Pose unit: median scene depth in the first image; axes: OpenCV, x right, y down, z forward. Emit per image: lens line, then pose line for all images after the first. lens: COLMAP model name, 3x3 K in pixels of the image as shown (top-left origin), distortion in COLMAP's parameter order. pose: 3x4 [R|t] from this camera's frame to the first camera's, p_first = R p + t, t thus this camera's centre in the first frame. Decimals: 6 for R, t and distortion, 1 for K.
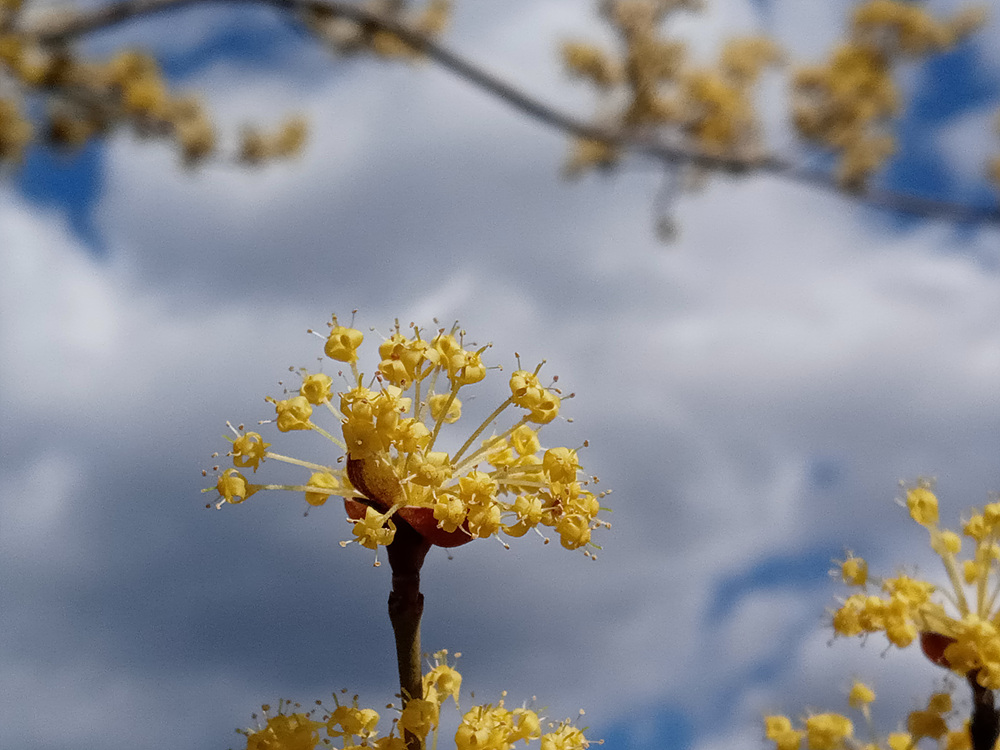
lens RADIAL K [[1482.6, 0, 502.0], [0, 1482.6, 375.5], [0, 0, 1]] dist [0.010491, 0.000000]
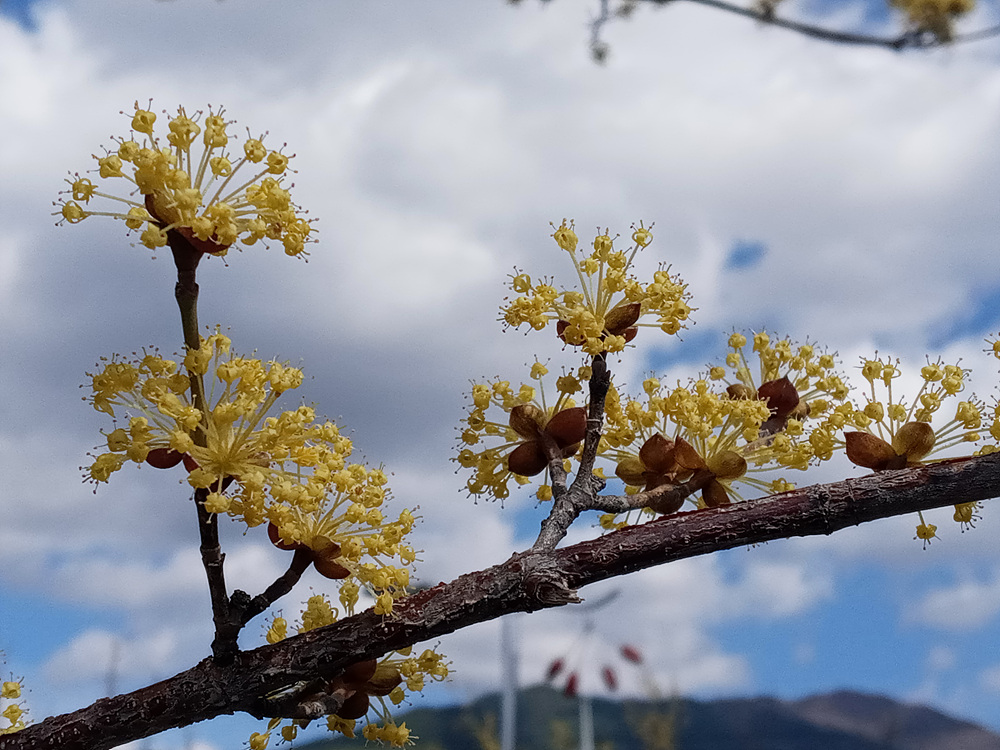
lens RADIAL K [[1482.6, 0, 497.8], [0, 1482.6, 375.2], [0, 0, 1]] dist [0.010491, 0.000000]
pose [[0.999971, 0.005411, 0.005317, 0.257378], [-0.006107, 0.989963, 0.141194, 0.020476], [-0.004500, -0.141222, 0.989968, -0.567312]]
